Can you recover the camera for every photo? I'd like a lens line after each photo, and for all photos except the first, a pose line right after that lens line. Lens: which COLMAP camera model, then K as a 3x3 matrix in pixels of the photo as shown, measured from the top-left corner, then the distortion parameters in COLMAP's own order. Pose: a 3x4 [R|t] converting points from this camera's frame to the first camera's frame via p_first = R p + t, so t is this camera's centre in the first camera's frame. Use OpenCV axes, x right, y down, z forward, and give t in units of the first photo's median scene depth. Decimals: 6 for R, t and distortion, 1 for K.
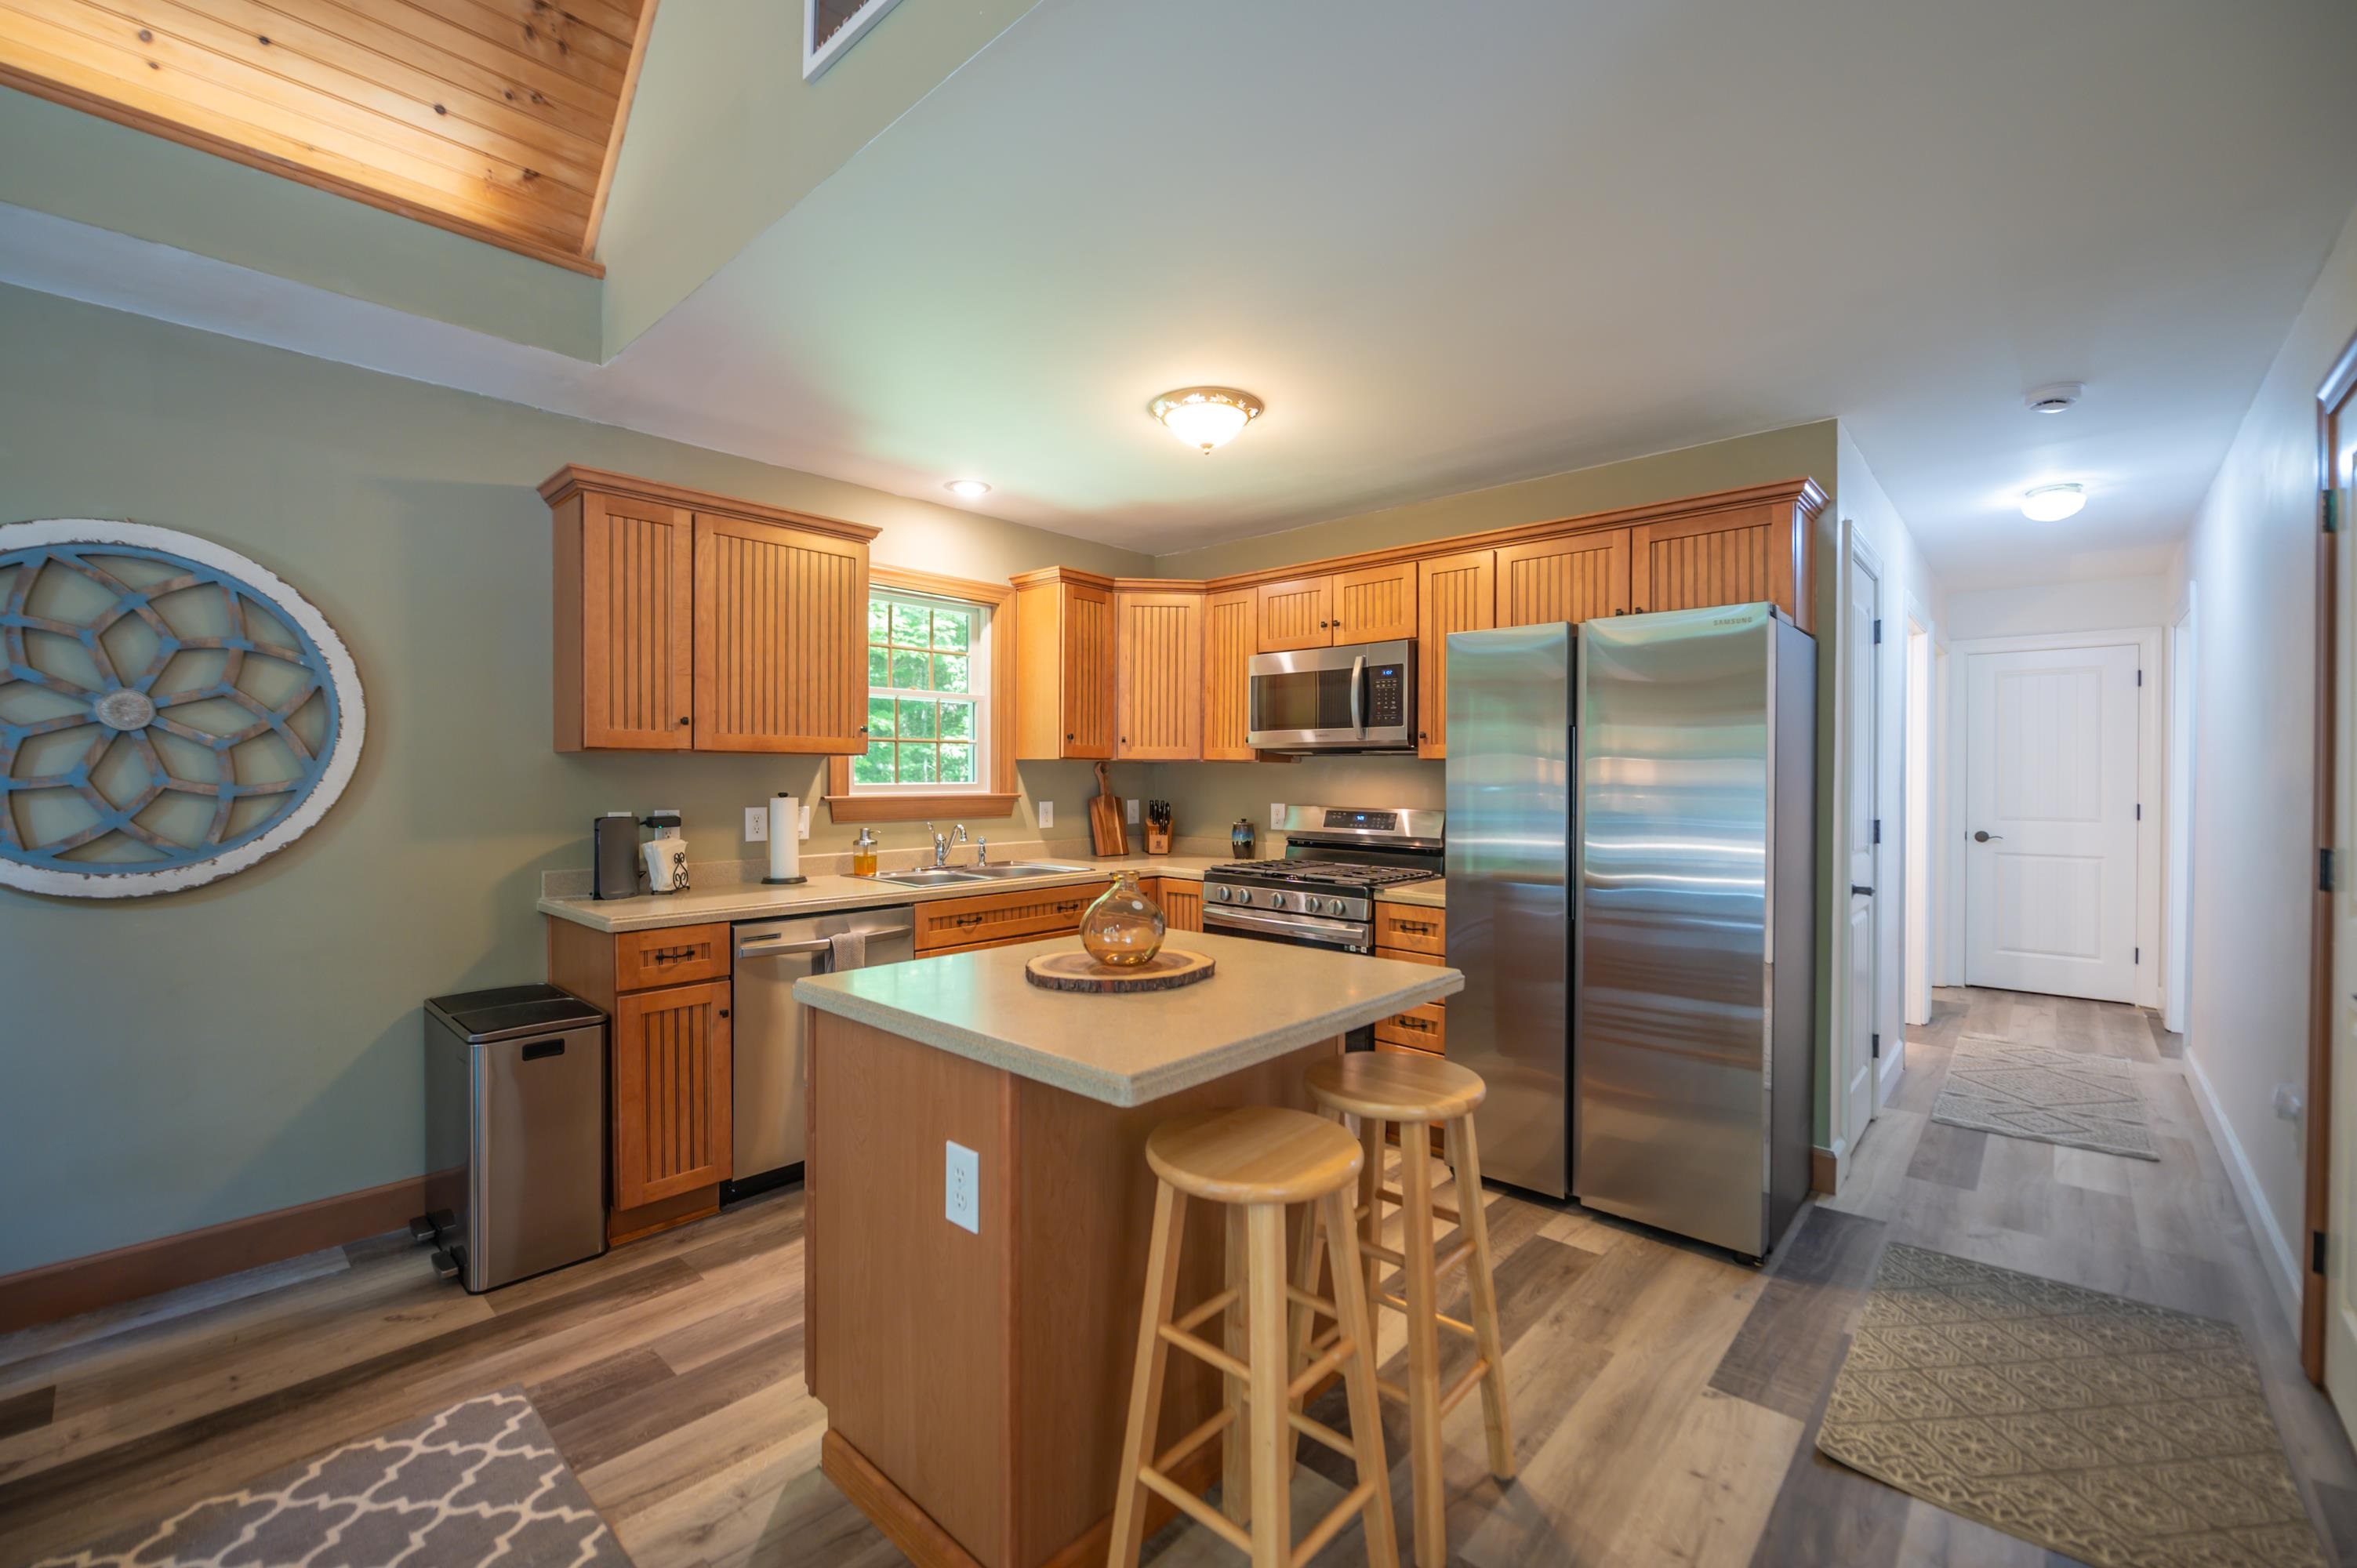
lens RADIAL K [[977.6, 0, 1175.3], [0, 977.6, 776.5], [0, 0, 1]] dist [-0.002525, -0.000609]
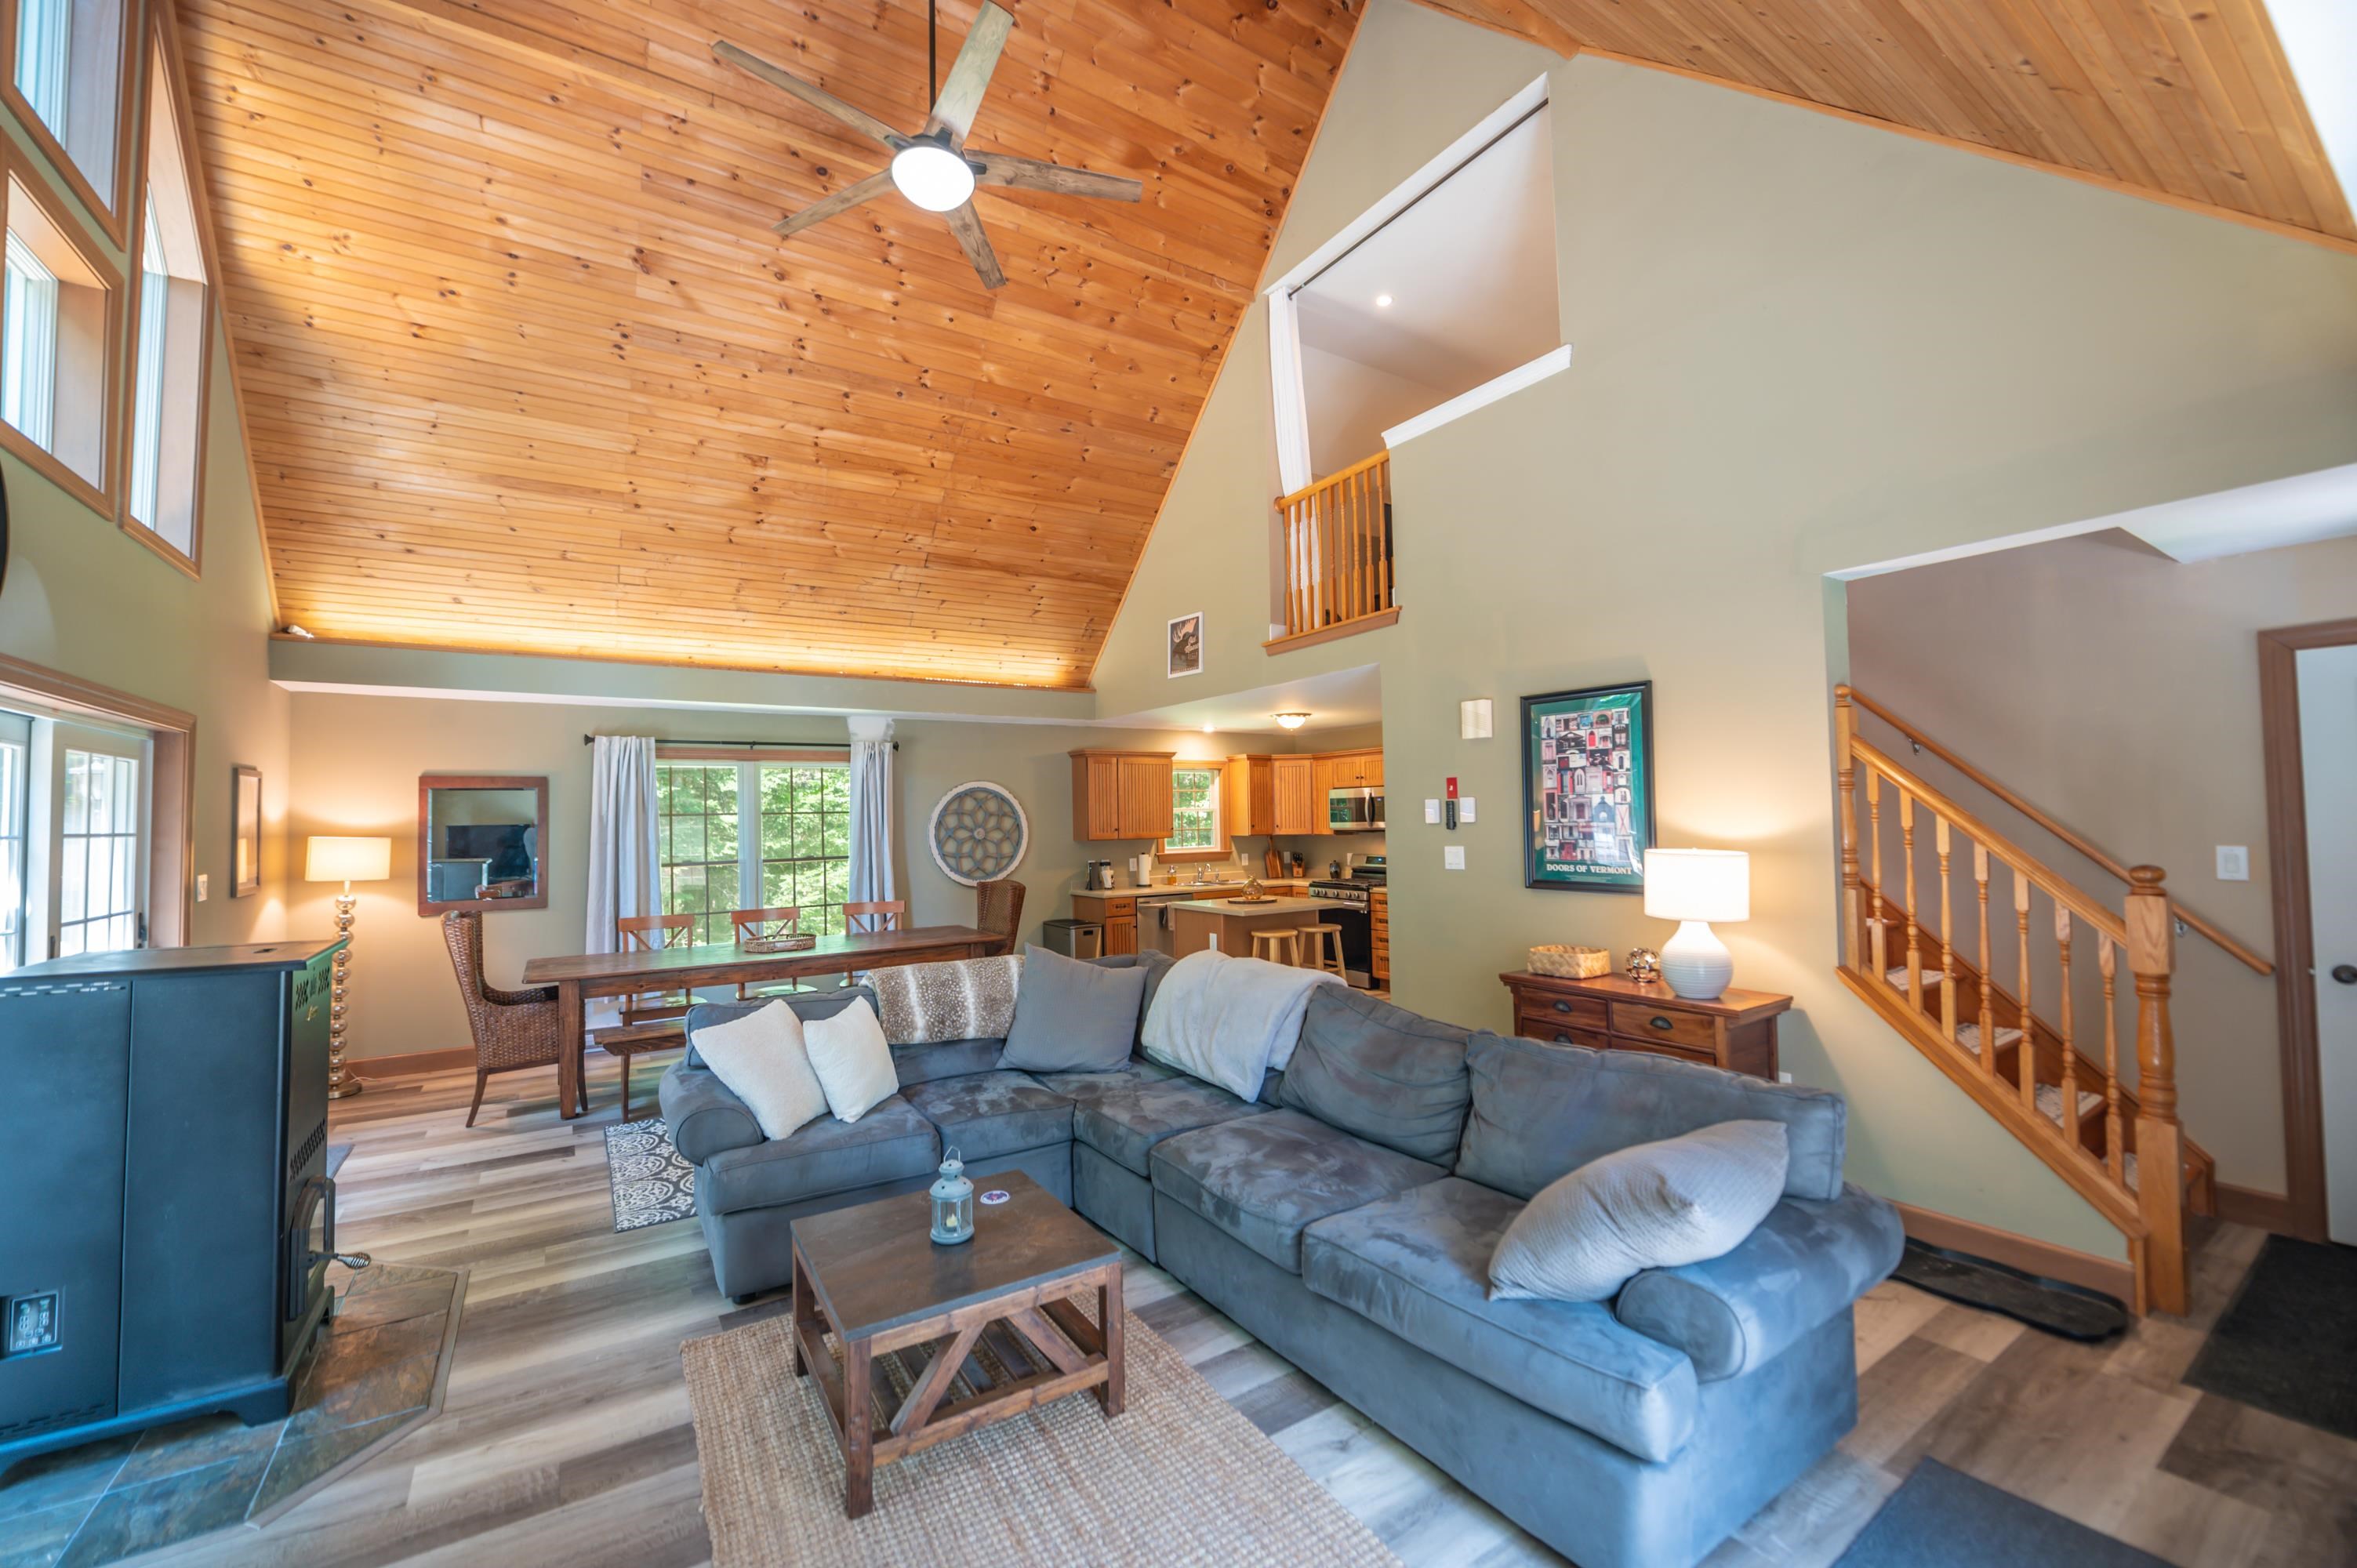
lens RADIAL K [[934.4, 0, 1172.2], [0, 934.4, 777.5], [0, 0, 1]] dist [-0.008149, -0.000179]
pose [[0.968444, -0.032938, -0.247044, 0.284378], [0.021564, 0.998585, -0.048606, -0.057007], [0.248296, 0.041745, 0.967784, -1.324859]]
